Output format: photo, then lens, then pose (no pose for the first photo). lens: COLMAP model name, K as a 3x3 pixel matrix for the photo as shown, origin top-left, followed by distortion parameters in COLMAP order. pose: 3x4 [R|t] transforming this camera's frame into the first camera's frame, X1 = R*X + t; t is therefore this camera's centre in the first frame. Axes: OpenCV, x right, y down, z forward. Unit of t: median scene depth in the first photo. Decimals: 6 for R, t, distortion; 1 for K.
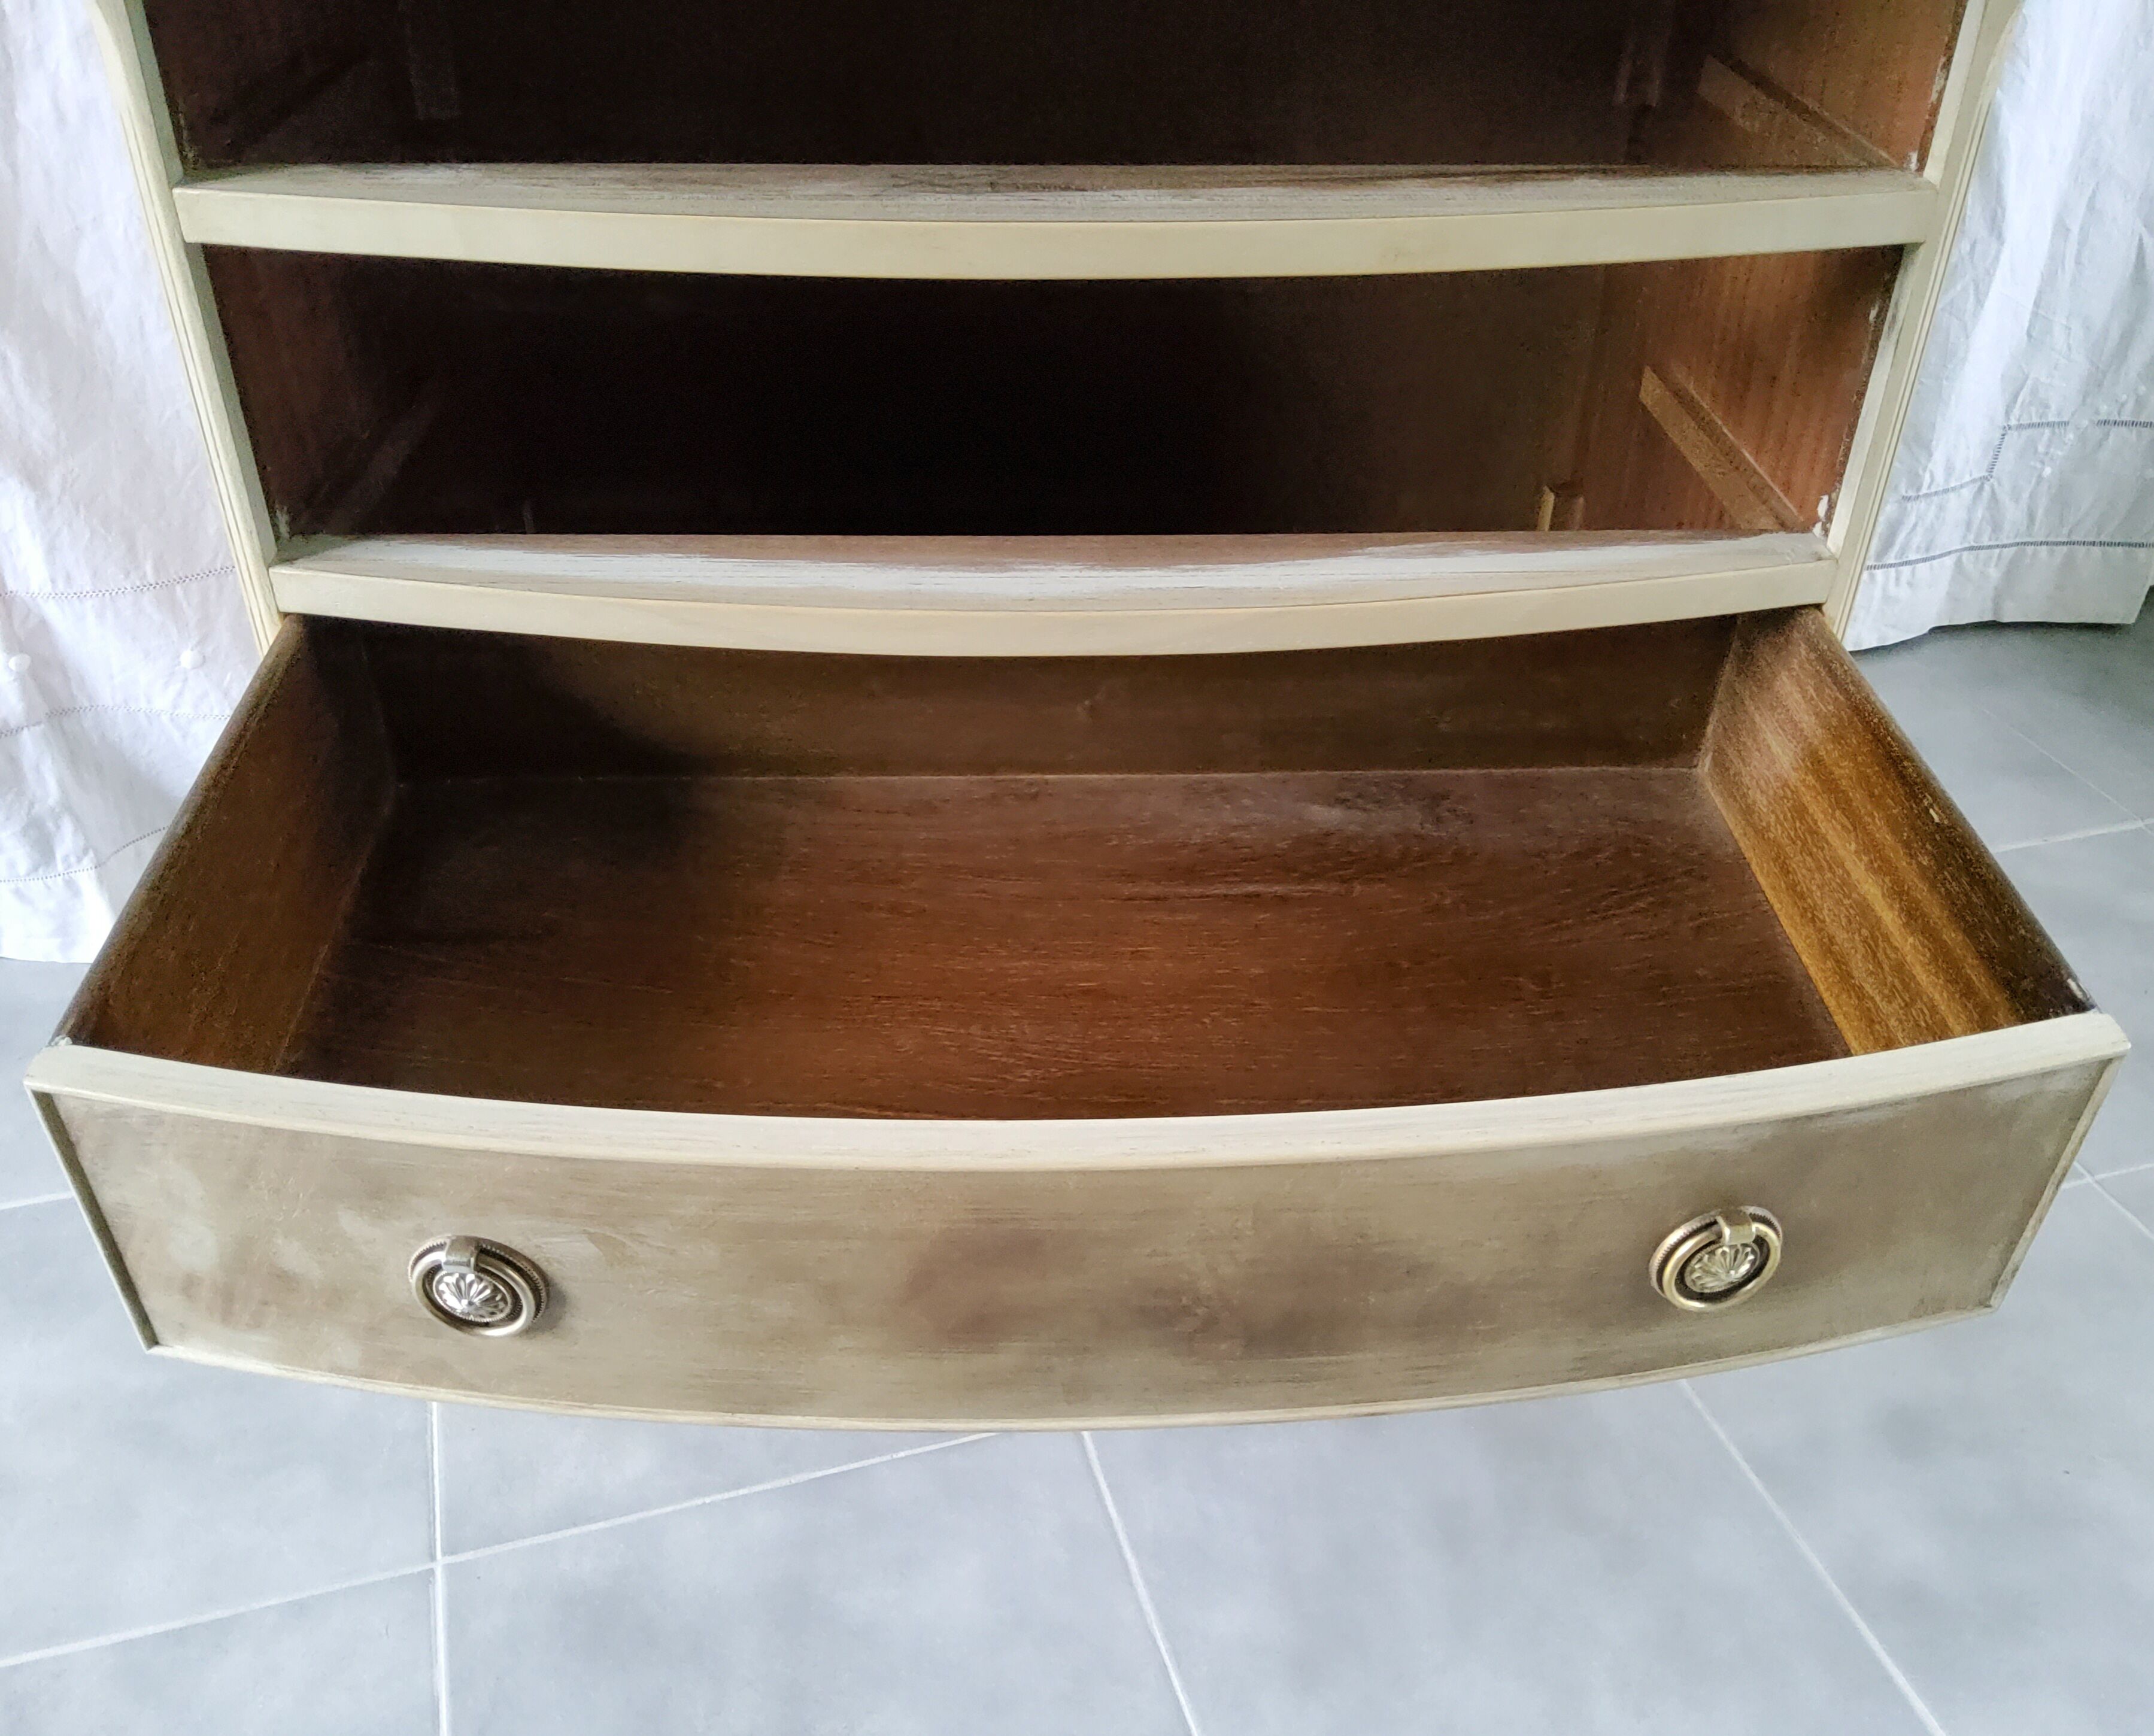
lens RADIAL K [[2068.1, 0, 1076.4], [0, 2068.1, 835.4], [0, 0, 1]] dist [0.074904, -0.143415]
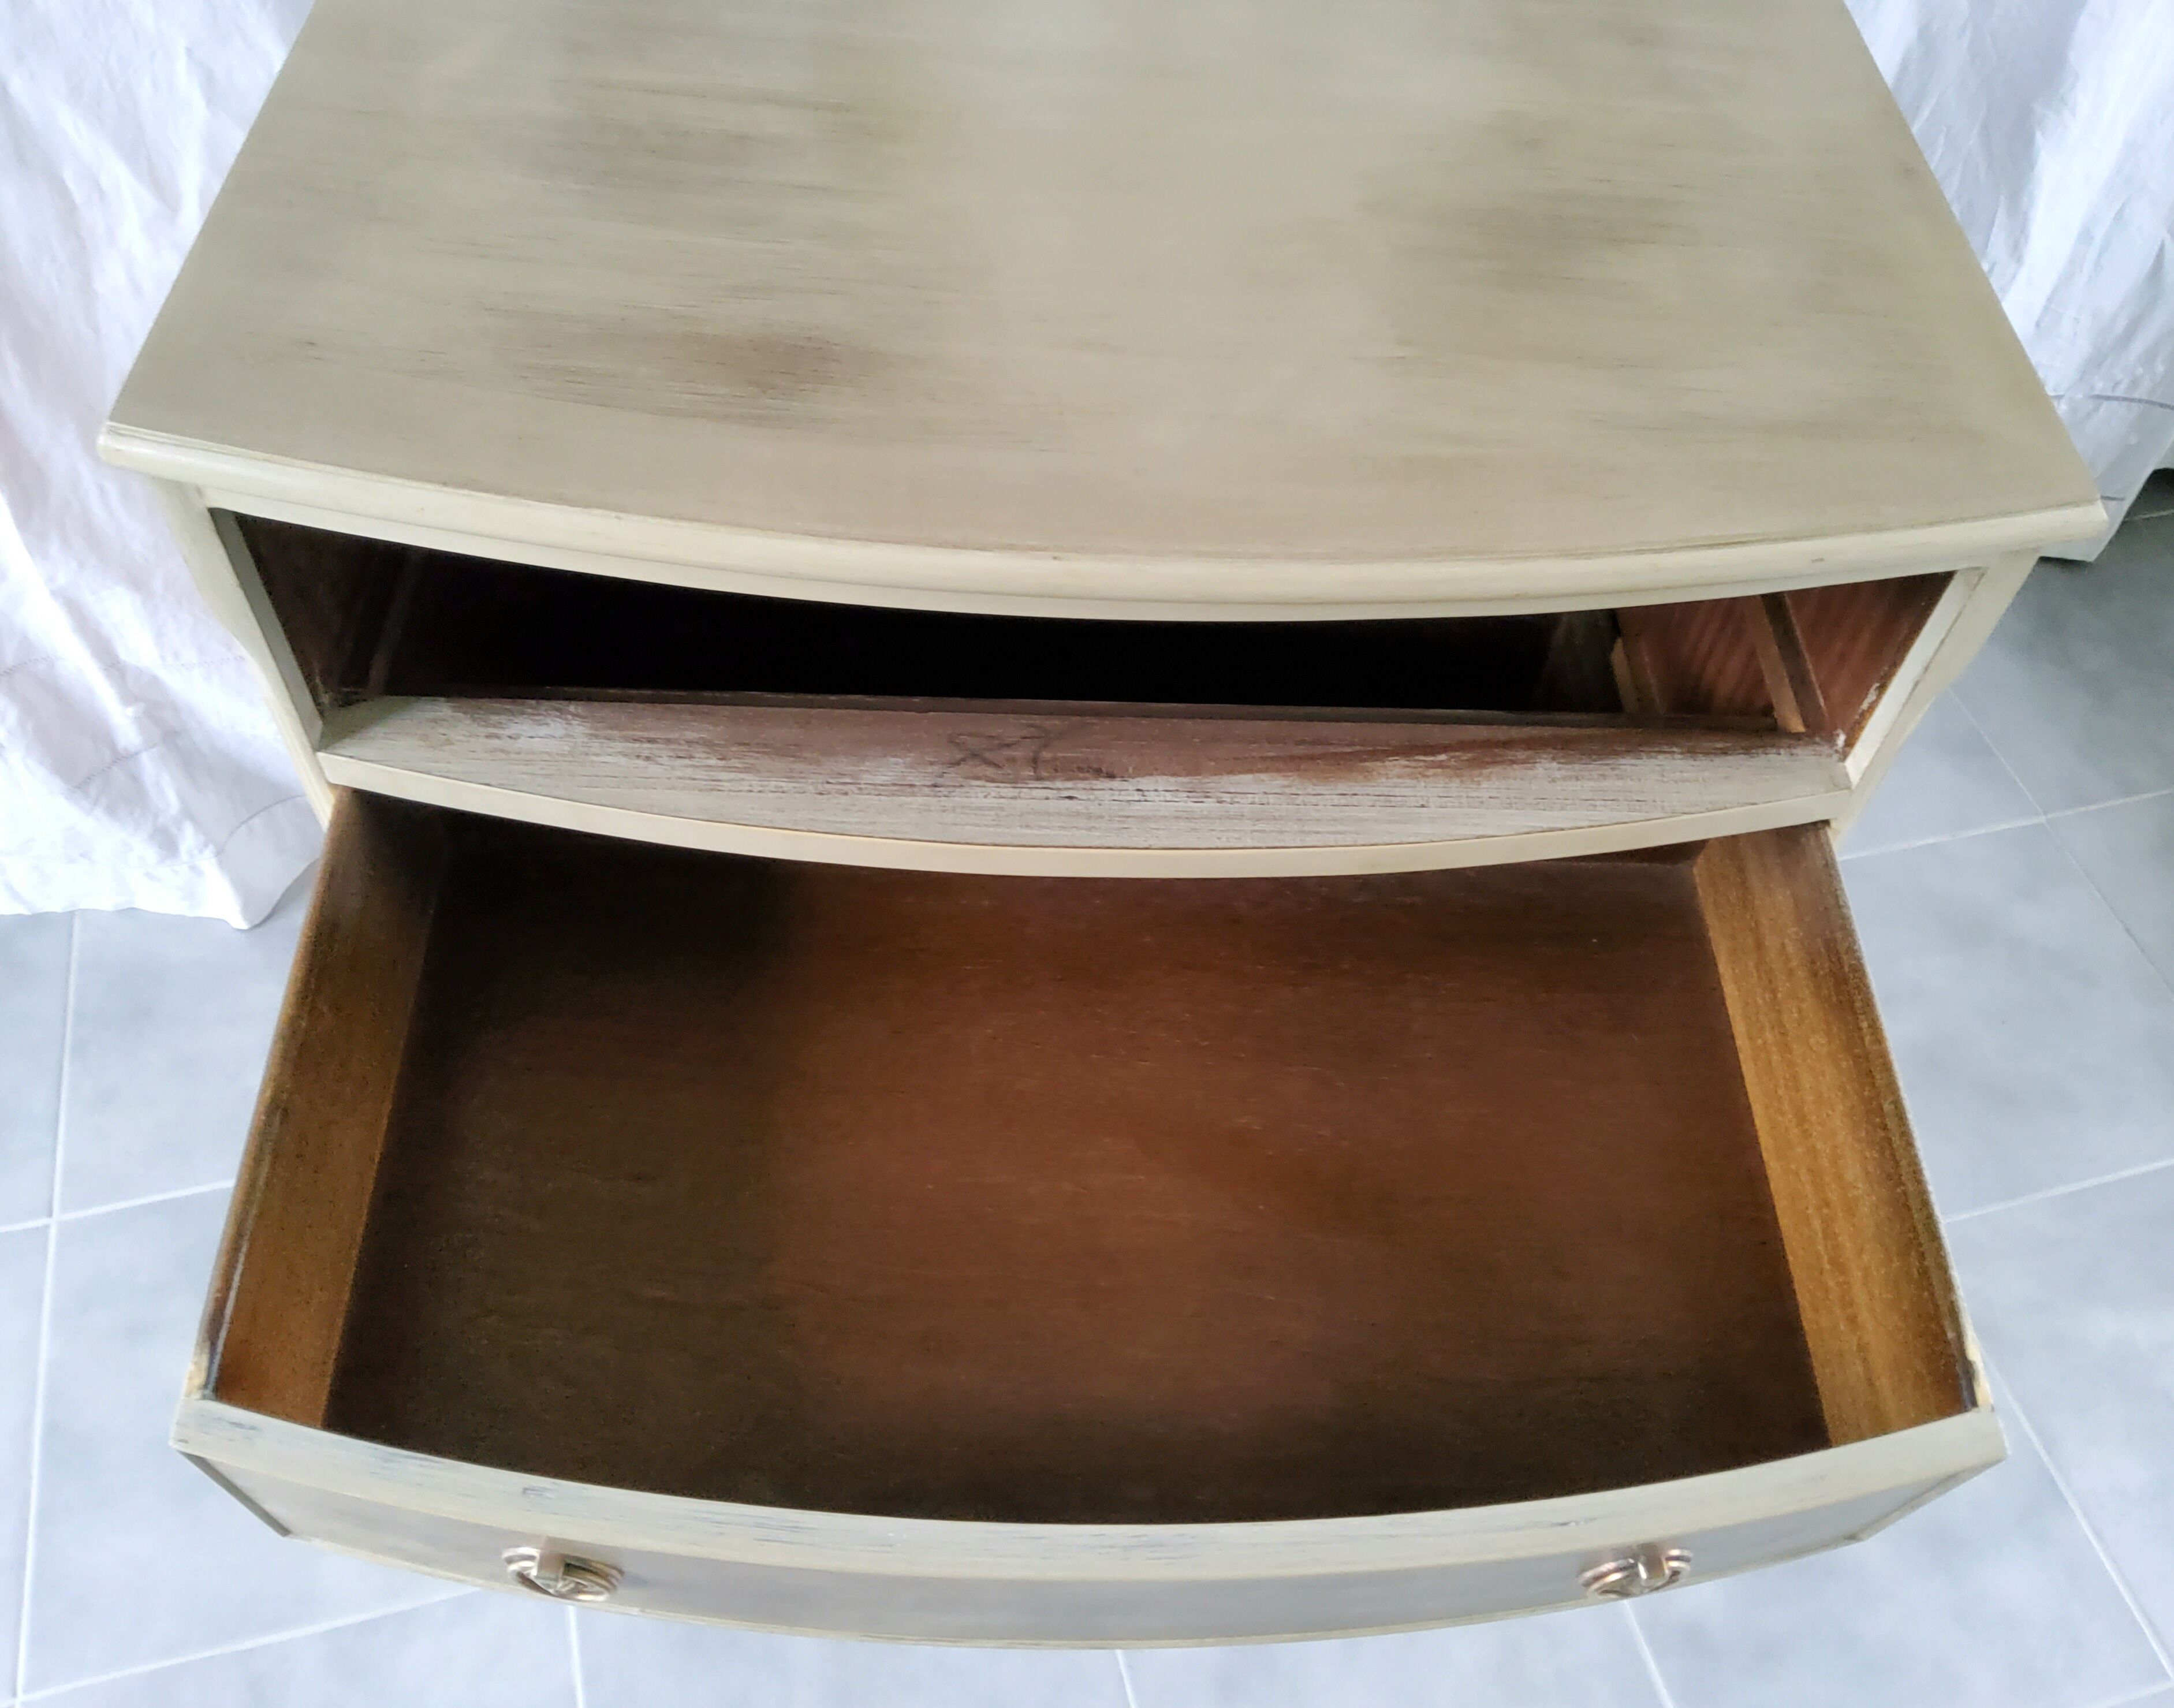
lens RADIAL K [[2055.7, 0, 1118.2], [0, 2055.7, 847.7], [0, 0, 1]] dist [0.003968, -0.017018]
pose [[0.998831, 0.043475, 0.021142, -0.008681], [-0.047943, 0.946978, 0.317702, -0.363817], [-0.006209, -0.318344, 0.947955, -0.049387]]
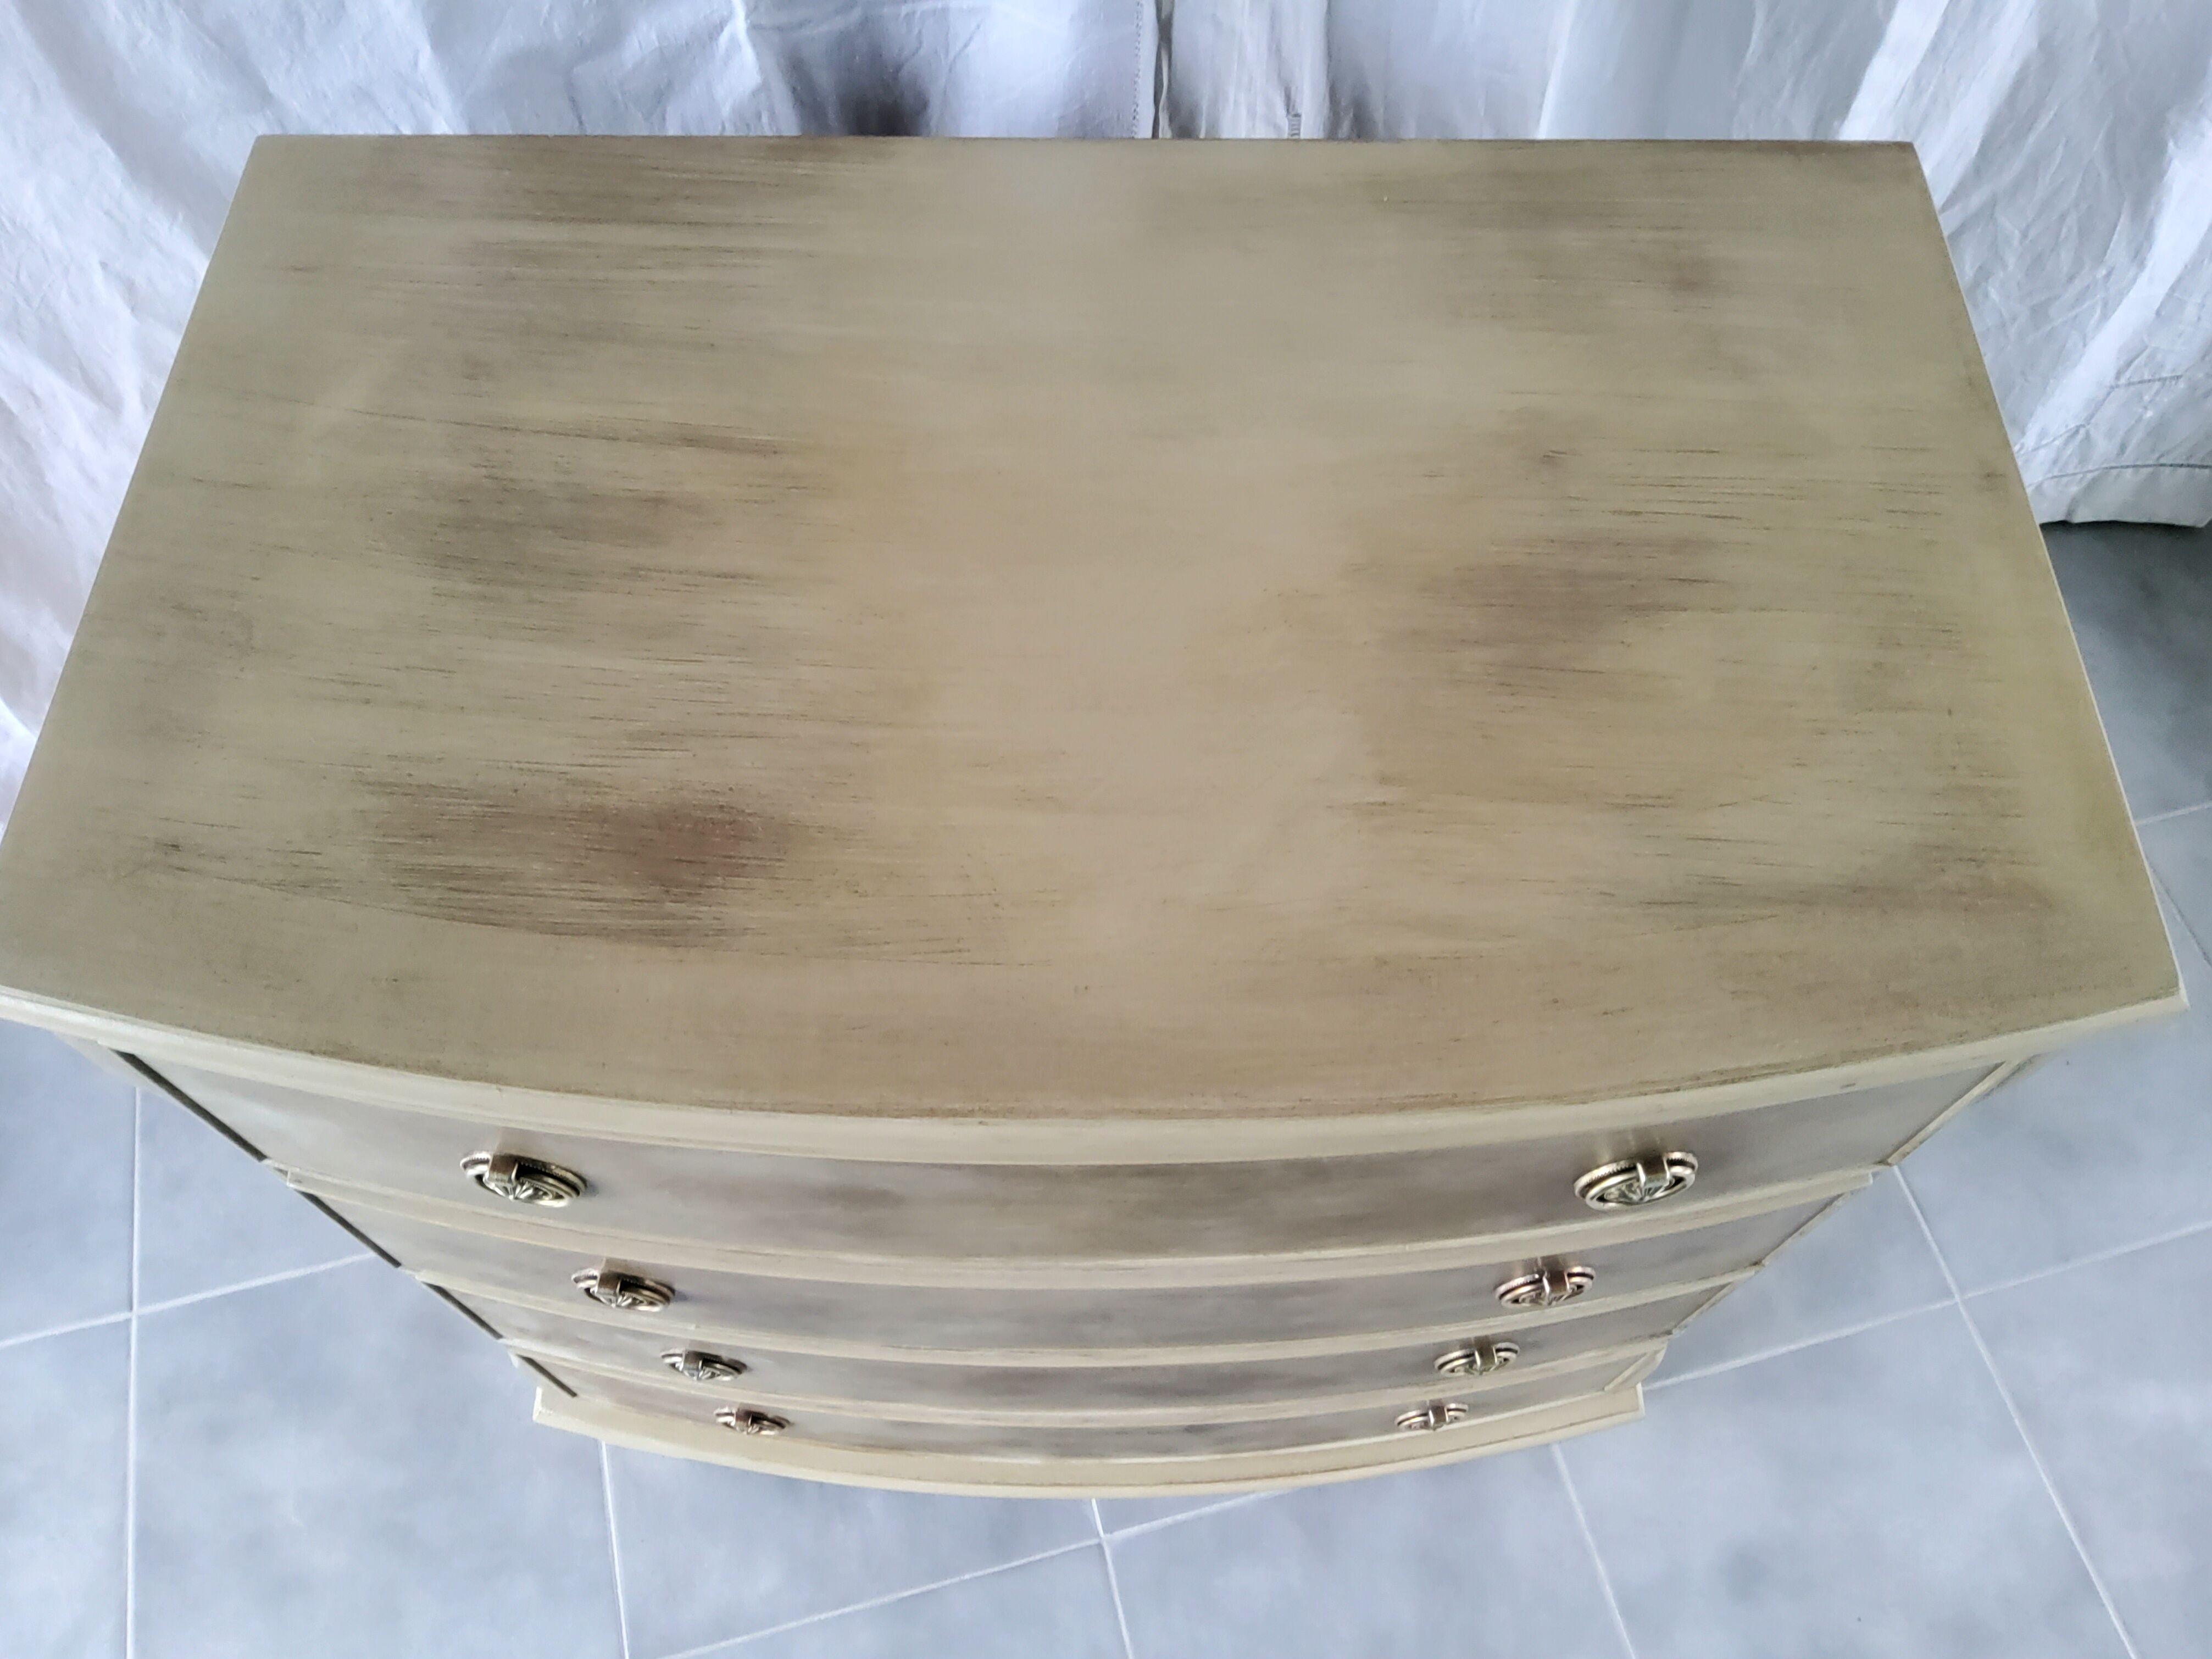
lens RADIAL K [[1924.1, 0, 1119.0], [0, 1924.1, 832.8], [0, 0, 1]] dist [0.047336, -0.075958]
pose [[0.998894, 0.033288, -0.033220, 0.028417], [-0.013686, 0.881570, 0.471854, -0.540444], [0.044993, -0.470878, 0.881051, 0.116361]]
